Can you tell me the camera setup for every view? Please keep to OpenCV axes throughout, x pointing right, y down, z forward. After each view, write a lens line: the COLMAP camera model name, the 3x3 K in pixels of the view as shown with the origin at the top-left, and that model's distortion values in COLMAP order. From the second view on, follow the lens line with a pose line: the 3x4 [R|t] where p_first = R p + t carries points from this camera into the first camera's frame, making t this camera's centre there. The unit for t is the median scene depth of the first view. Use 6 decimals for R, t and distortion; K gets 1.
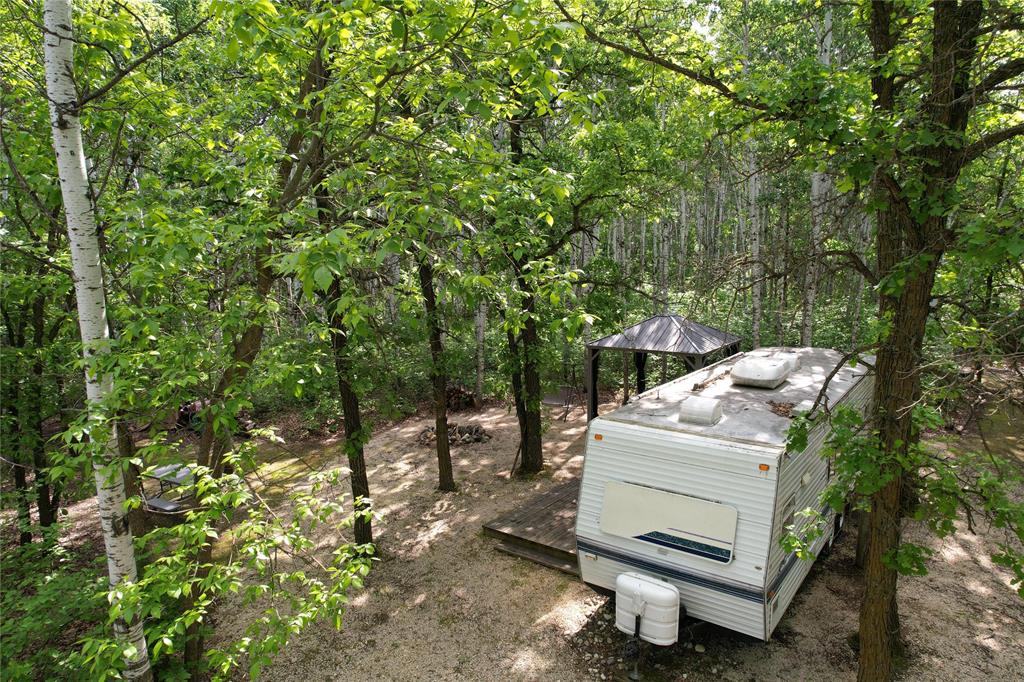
lens RADIAL K [[656.7, 0, 513.3], [0, 656.7, 341.9], [0, 0, 1]] dist [-0.070689, 0.057282]
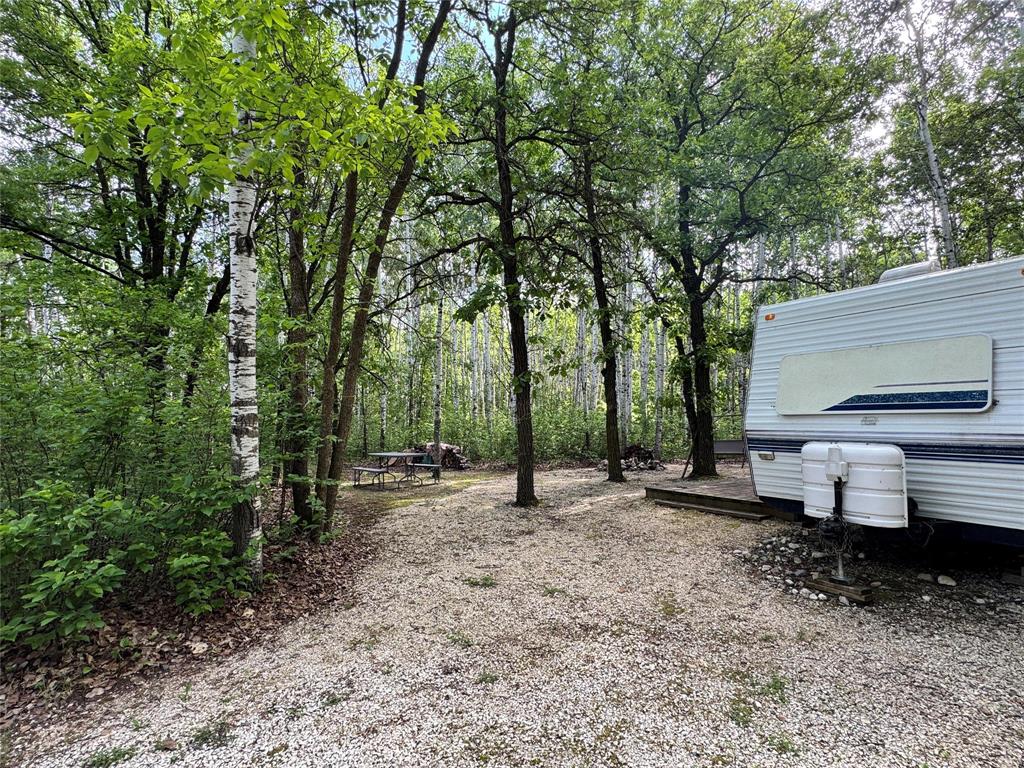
lens RADIAL K [[505.5, 0, 505.1], [0, 505.5, 381.0], [0, 0, 1]] dist [-0.003247, -0.000349]
pose [[0.932693, -0.014654, -0.360374, 0.025987], [-0.063547, 0.976867, -0.204190, 0.238666], [0.355029, 0.213347, 0.910185, 0.171813]]
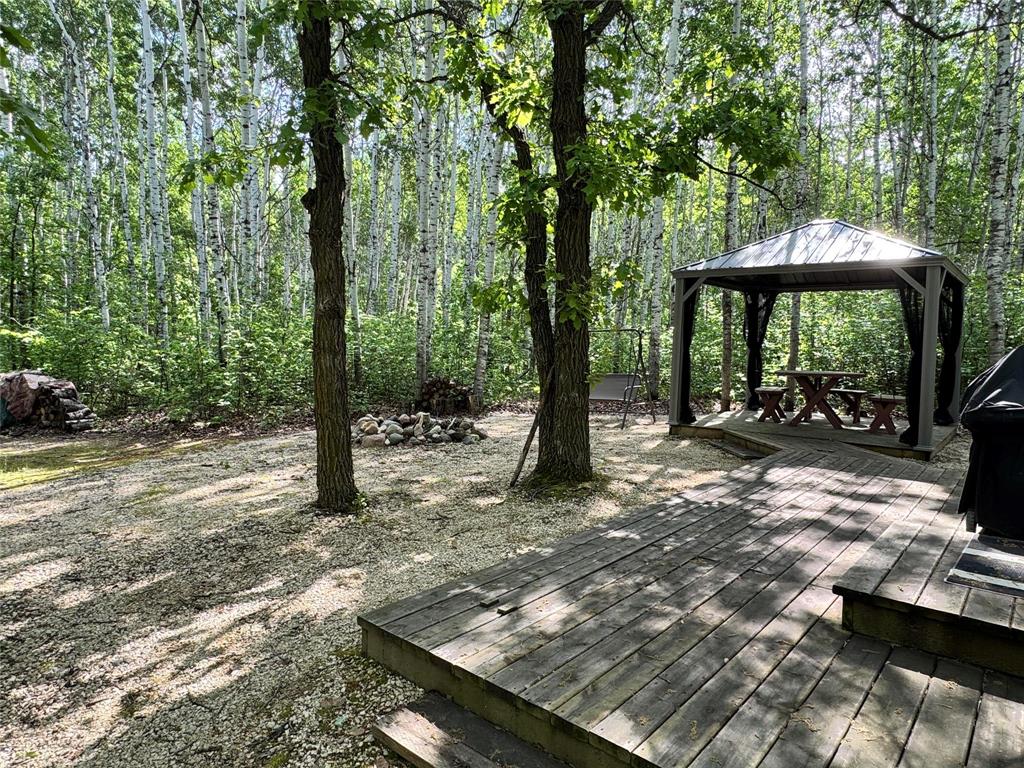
lens RADIAL K [[644.0, 0, 511.5], [0, 644.0, 385.5], [0, 0, 1]] dist [-0.000170, -0.000044]
pose [[0.997809, 0.040083, -0.052629, 0.015664], [-0.043109, 0.997403, -0.057689, 0.167846], [0.050180, 0.059831, 0.996946, 0.620812]]
